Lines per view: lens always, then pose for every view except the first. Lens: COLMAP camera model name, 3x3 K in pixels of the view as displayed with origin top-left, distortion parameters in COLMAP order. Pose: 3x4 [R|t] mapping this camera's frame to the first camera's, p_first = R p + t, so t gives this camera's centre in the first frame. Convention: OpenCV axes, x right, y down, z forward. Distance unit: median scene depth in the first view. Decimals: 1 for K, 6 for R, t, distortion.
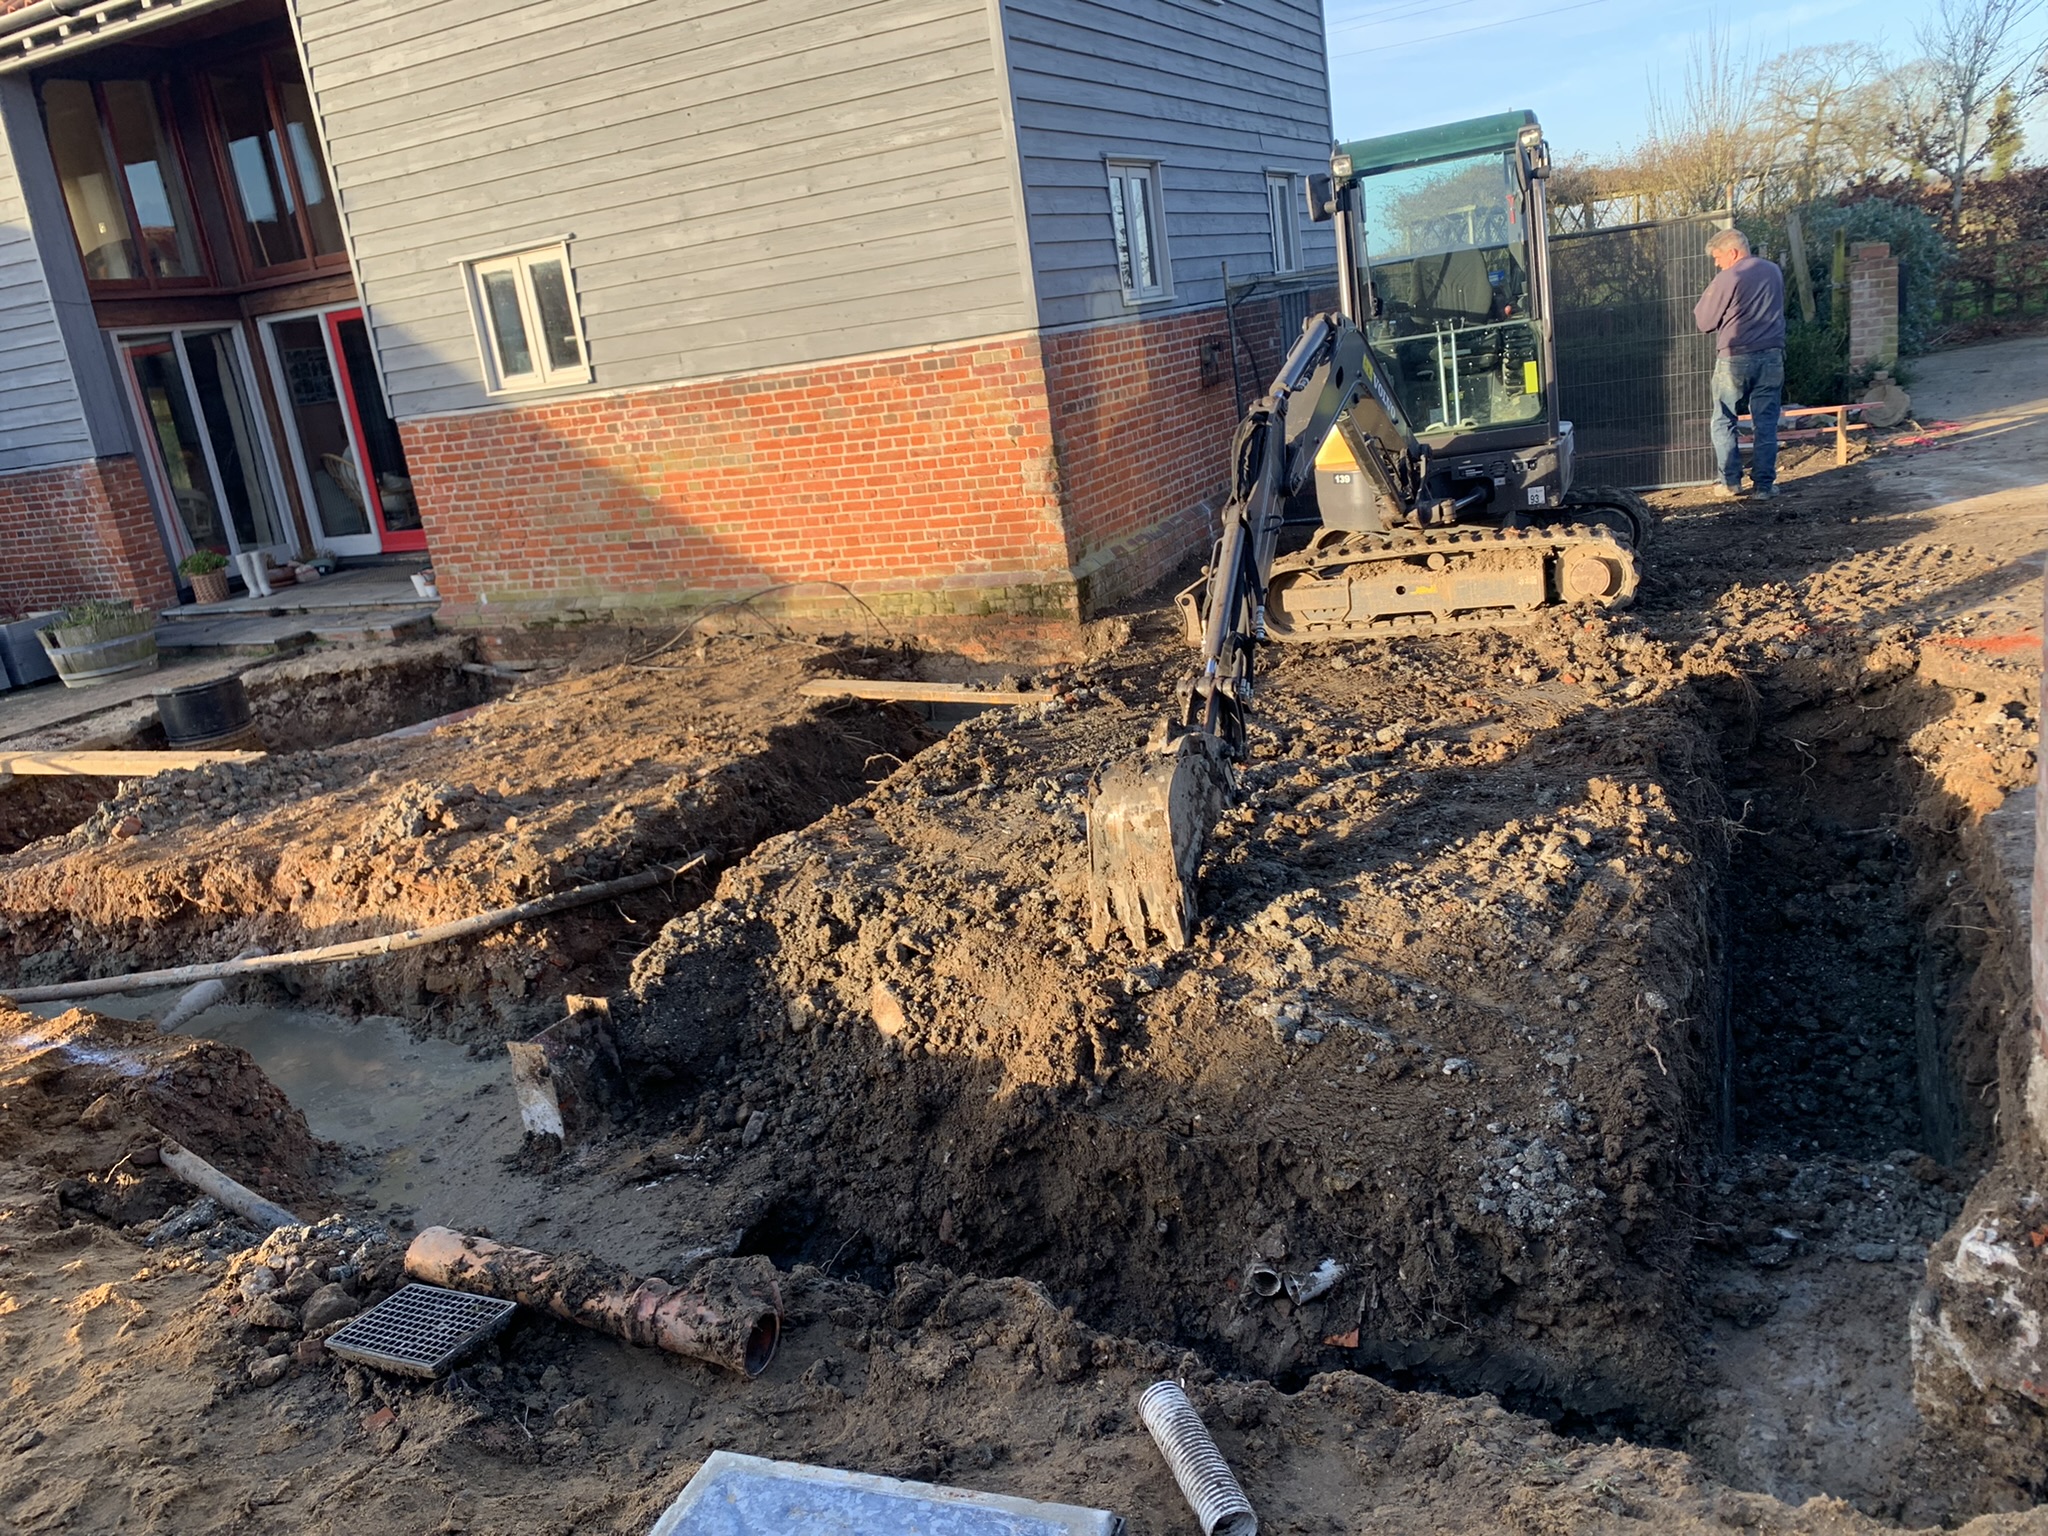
lens RADIAL K [[1561.5, 0, 1013.5], [0, 1561.5, 764.8], [0, 0, 1]] dist [0.023457, -0.027044]
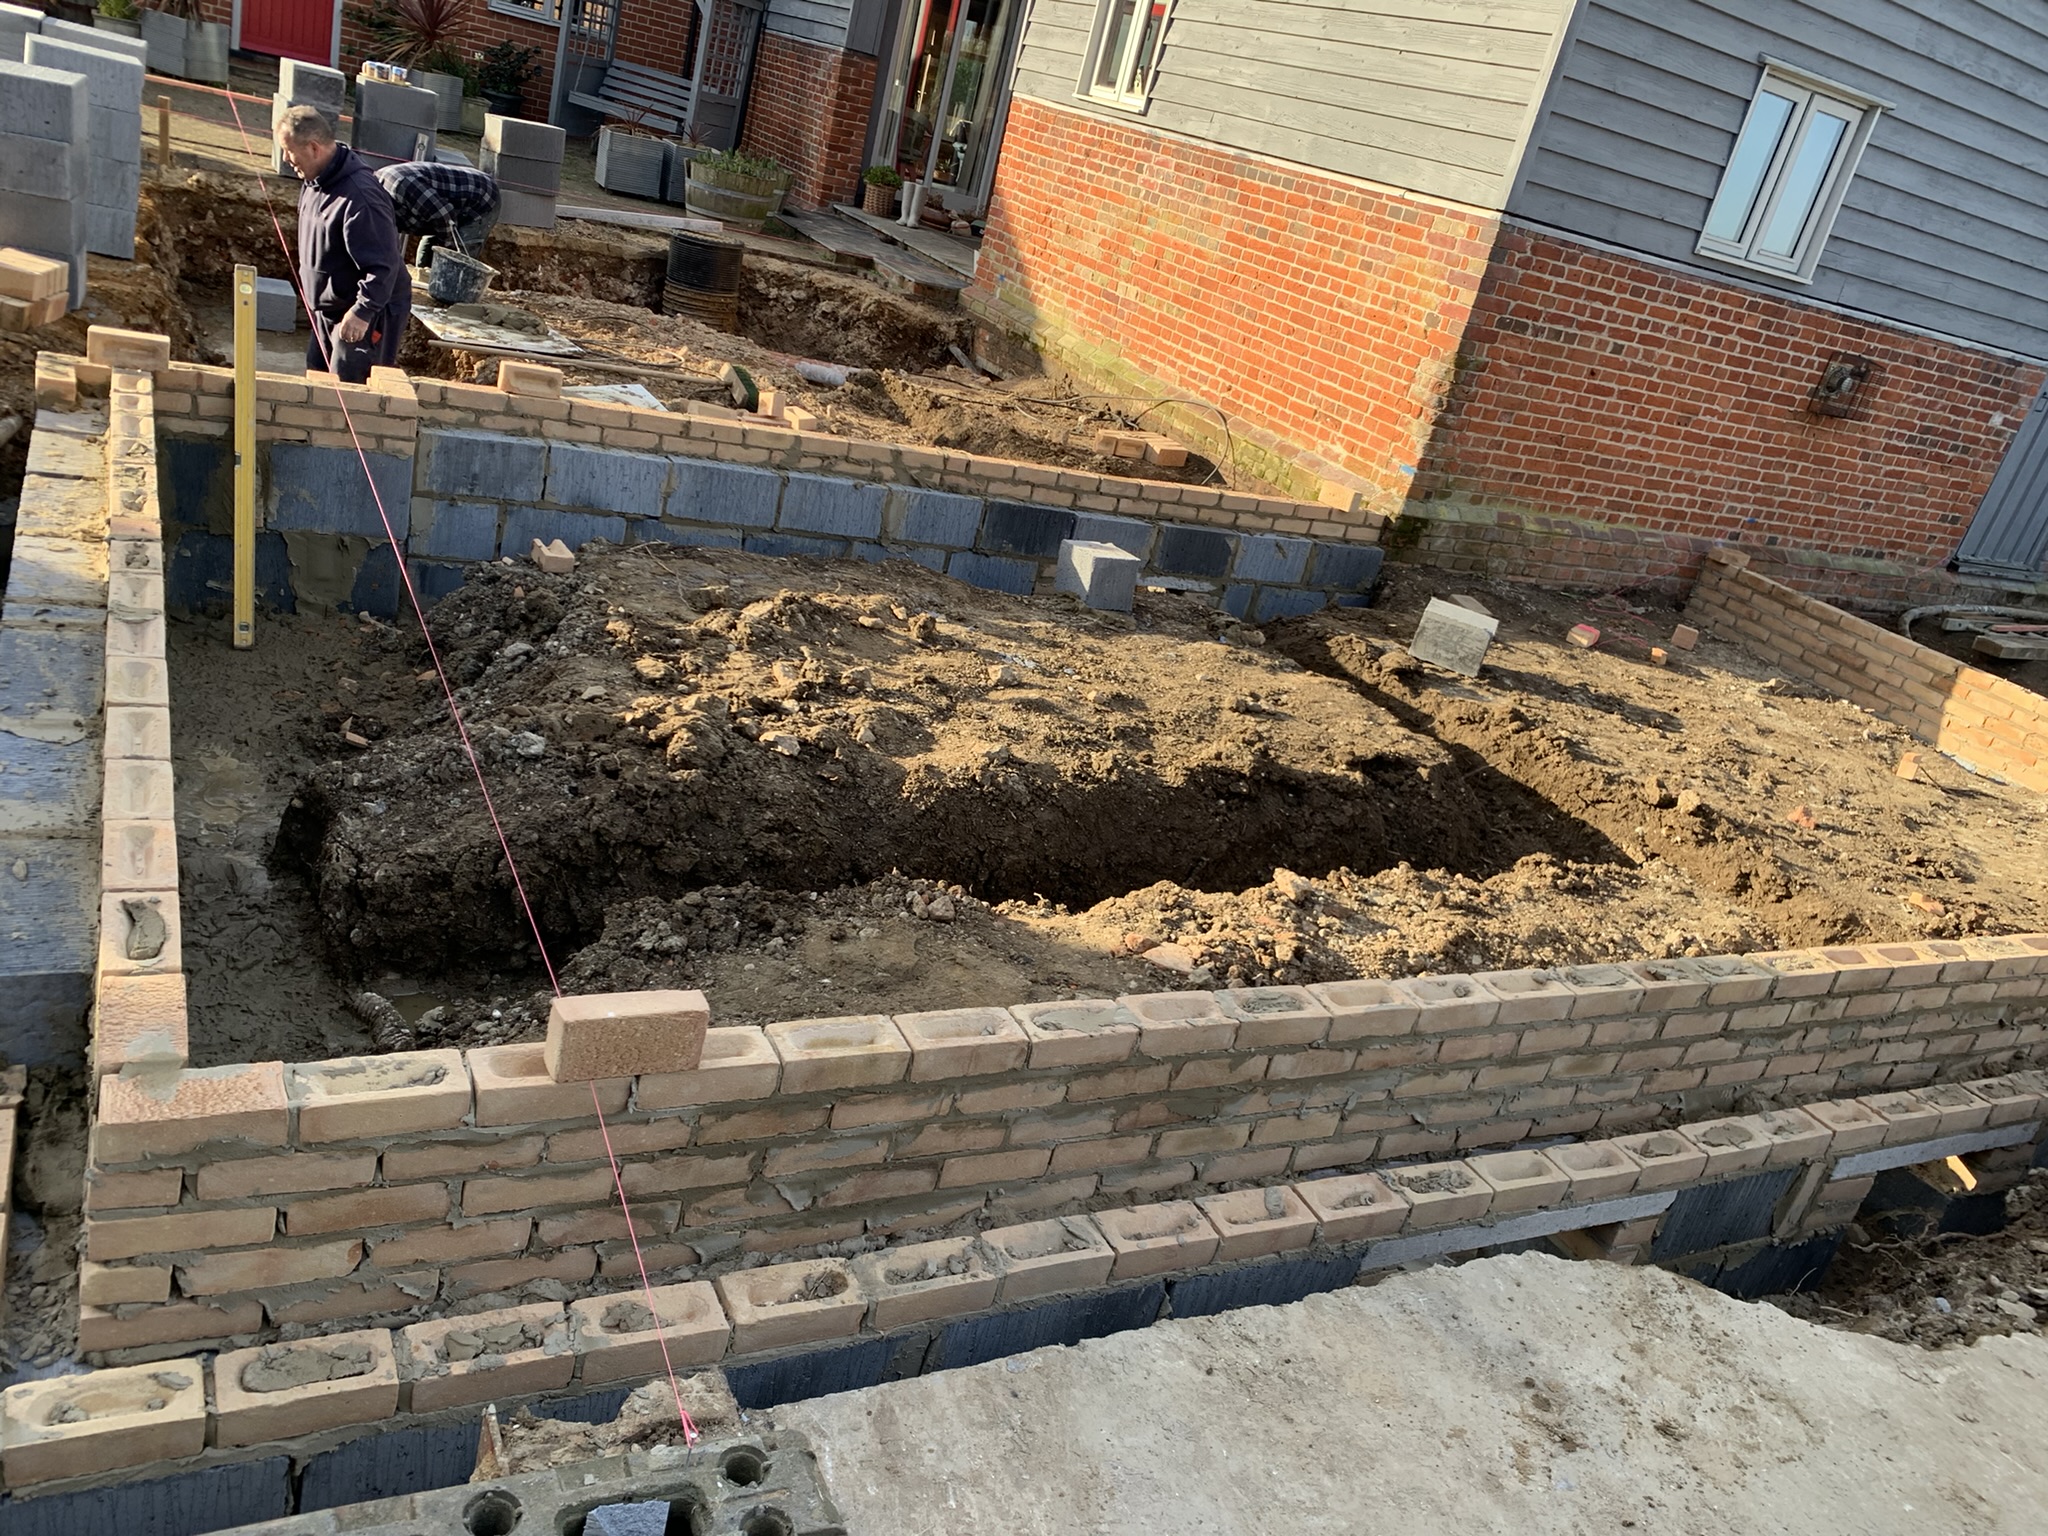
lens RADIAL K [[1561.5, 0, 1004.3], [0, 1561.5, 755.4], [0, 0, 1]] dist [0.023457, -0.027044]
pose [[0.732795, 0.525783, -0.431930, 0.283477], [-0.487617, 0.848503, 0.205600, -0.069389], [0.474595, 0.059953, 0.878160, 0.152668]]
